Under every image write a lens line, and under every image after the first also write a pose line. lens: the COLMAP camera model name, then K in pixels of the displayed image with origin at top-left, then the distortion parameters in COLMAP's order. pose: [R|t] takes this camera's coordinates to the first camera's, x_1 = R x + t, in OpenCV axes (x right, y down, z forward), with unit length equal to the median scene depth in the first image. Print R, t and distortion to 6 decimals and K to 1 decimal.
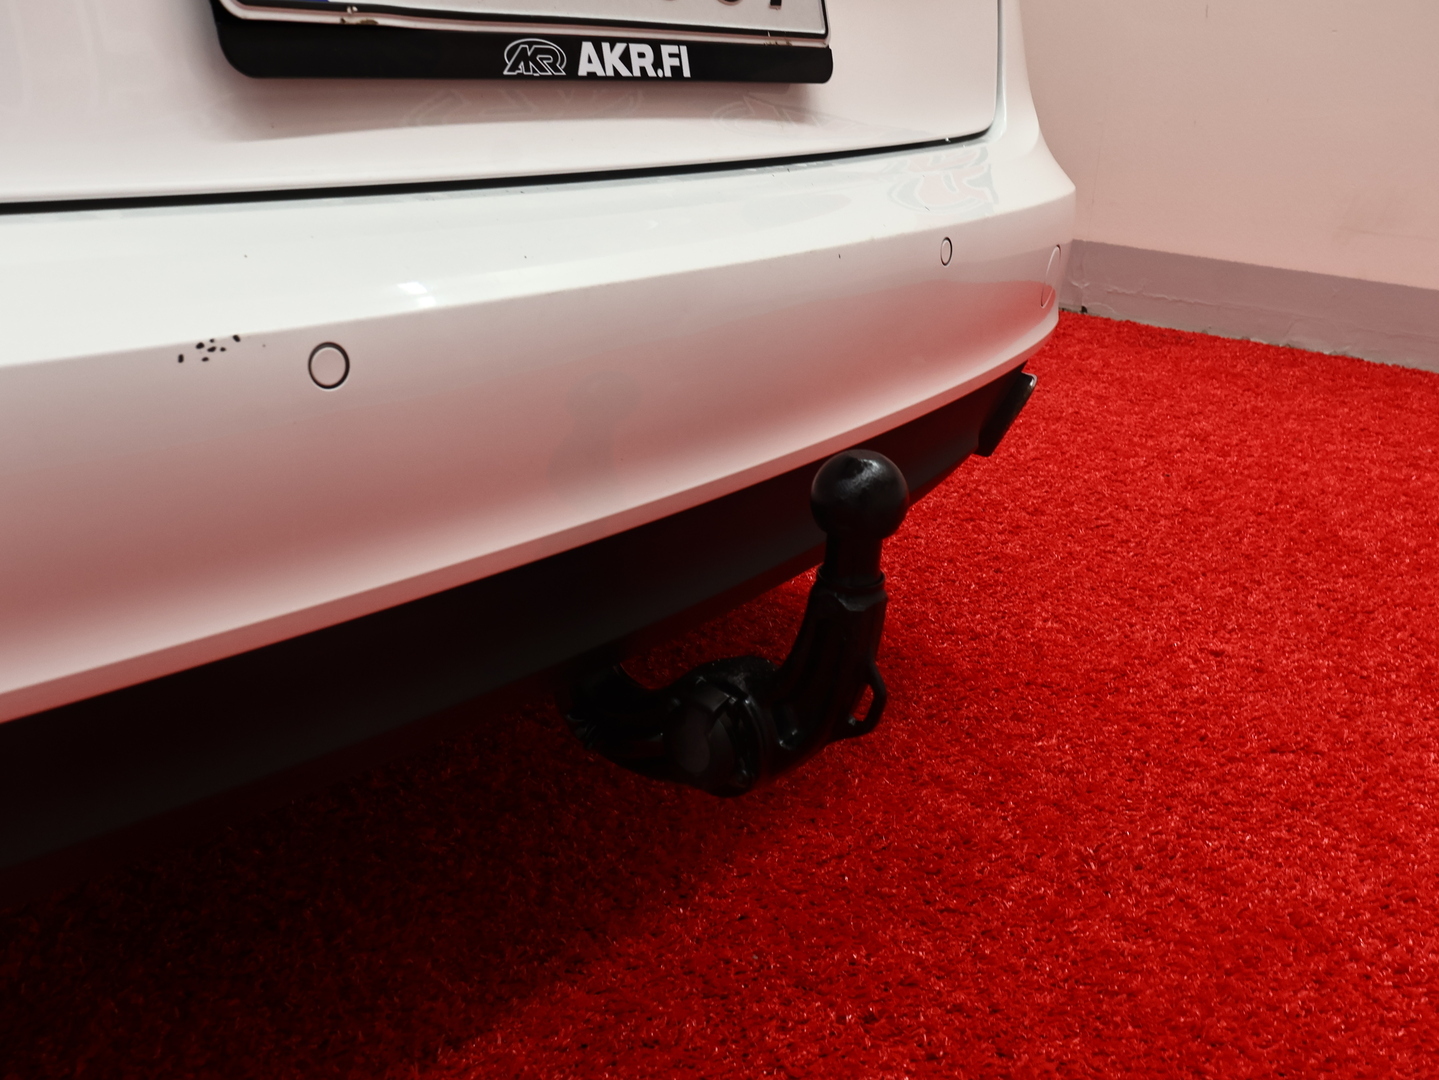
lens RADIAL K [[1277.7, 0, 719.9], [0, 1277.7, 568.0], [0, 0, 1]] dist [-0.002143, -0.009363]
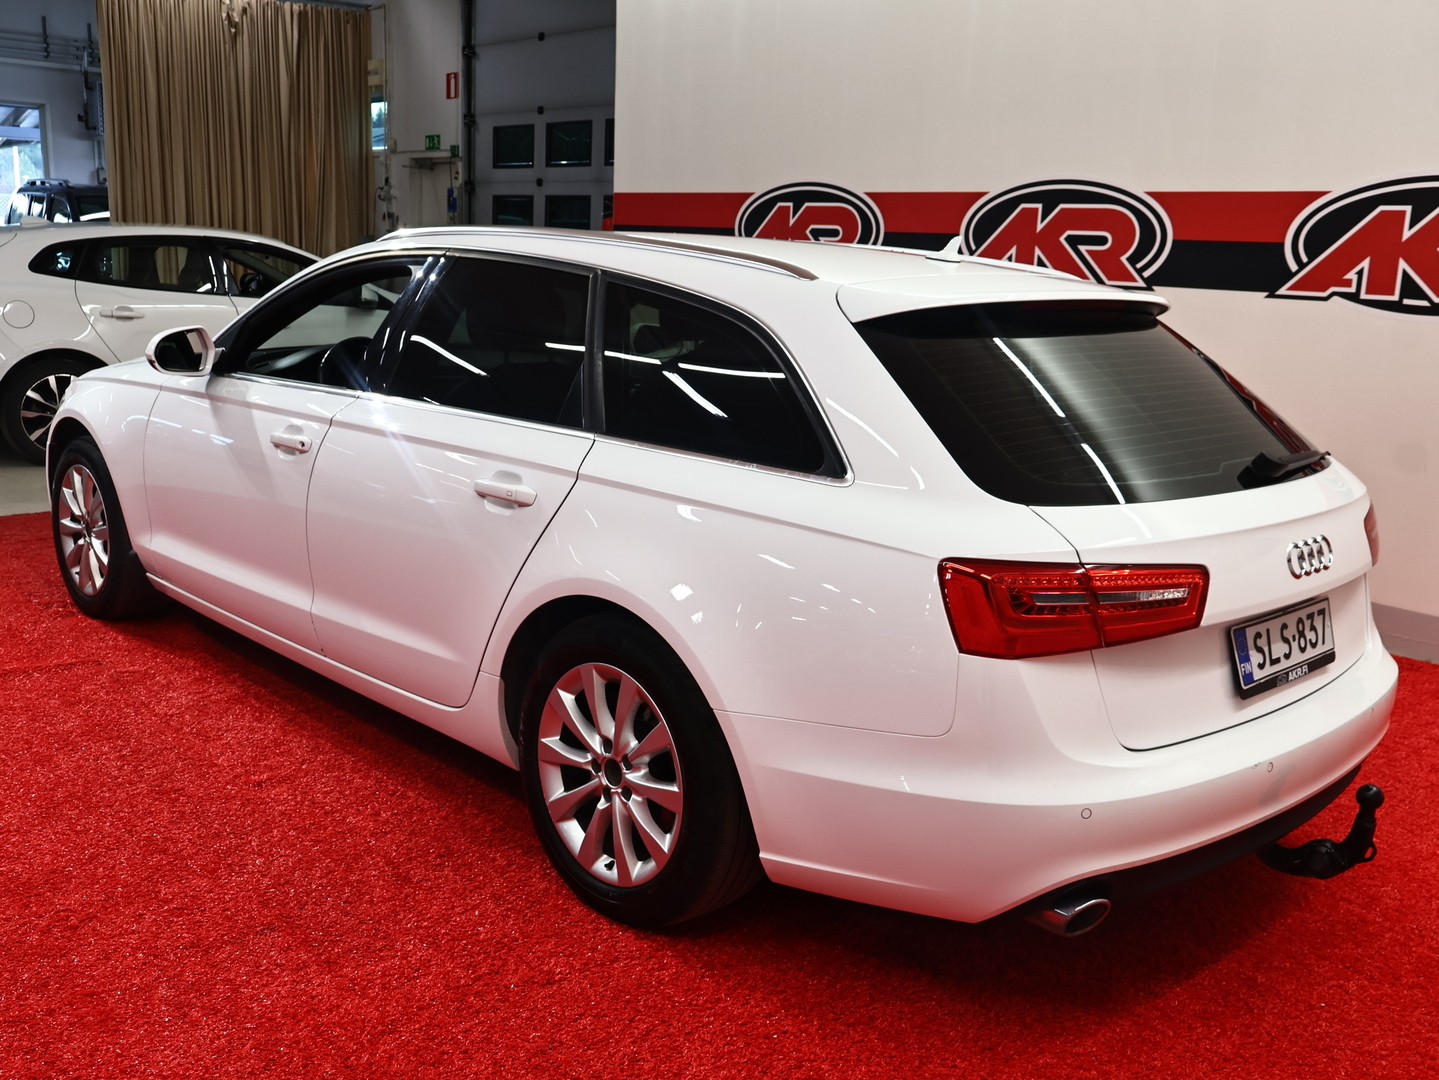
lens RADIAL K [[1277.7, 0, 719.9], [0, 1277.7, 568.0], [0, 0, 1]] dist [-0.002143, -0.009363]
pose [[0.991589, 0.032602, -0.125250, -0.807403], [-0.052080, 0.986455, -0.155547, -0.021725], [0.118482, 0.160762, 0.979856, -1.821887]]
